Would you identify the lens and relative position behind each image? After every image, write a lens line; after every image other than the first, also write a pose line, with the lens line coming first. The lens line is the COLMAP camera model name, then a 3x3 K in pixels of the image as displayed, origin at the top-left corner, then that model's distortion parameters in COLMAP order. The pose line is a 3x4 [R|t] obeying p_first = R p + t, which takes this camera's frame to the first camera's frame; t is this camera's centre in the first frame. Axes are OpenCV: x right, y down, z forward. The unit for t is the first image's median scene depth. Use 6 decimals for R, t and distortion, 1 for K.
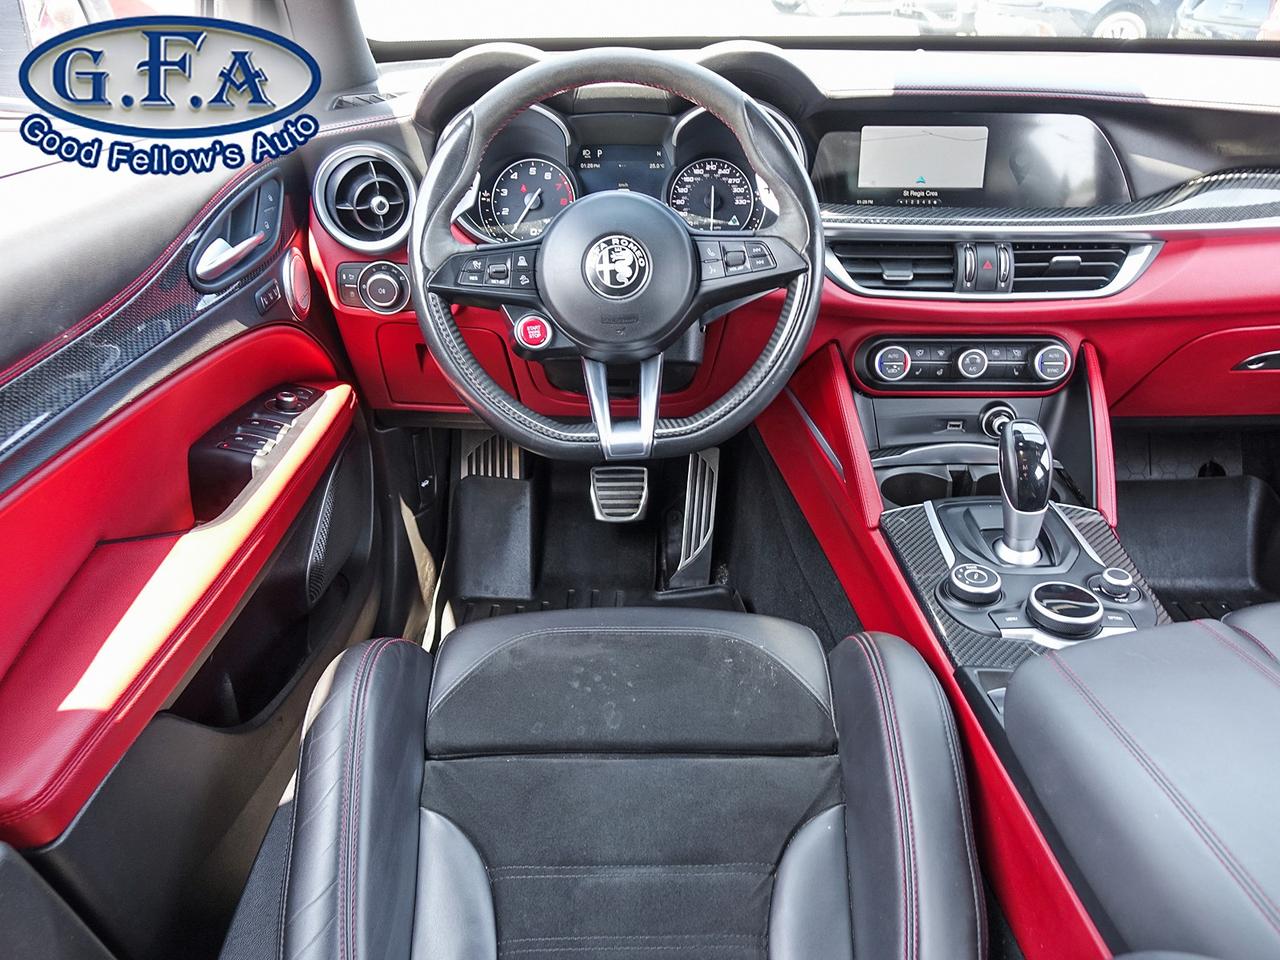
lens RADIAL K [[922.6, 0, 639.2], [0, 922.6, 470.0], [0, 0, 1]] dist [-0.000168, -0.007096]
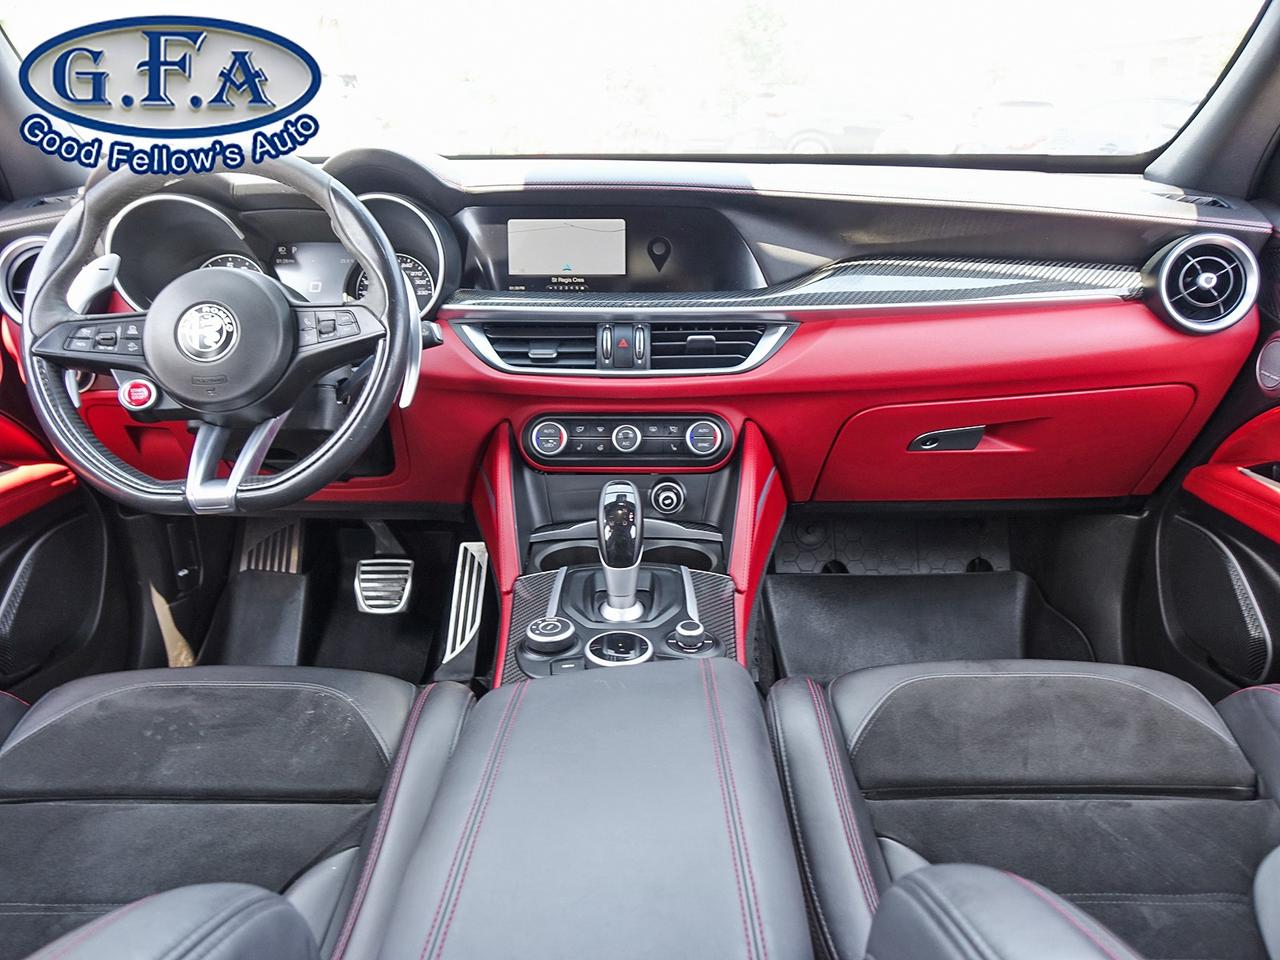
lens RADIAL K [[922.6, 0, 634.8], [0, 922.6, 488.1], [0, 0, 1]] dist [-0.000168, -0.007096]
pose [[0.999810, 0.000082, -0.019477, 0.404913], [-0.002800, 0.990207, -0.139580, 0.088529], [0.019275, 0.139608, 0.990019, -0.024307]]
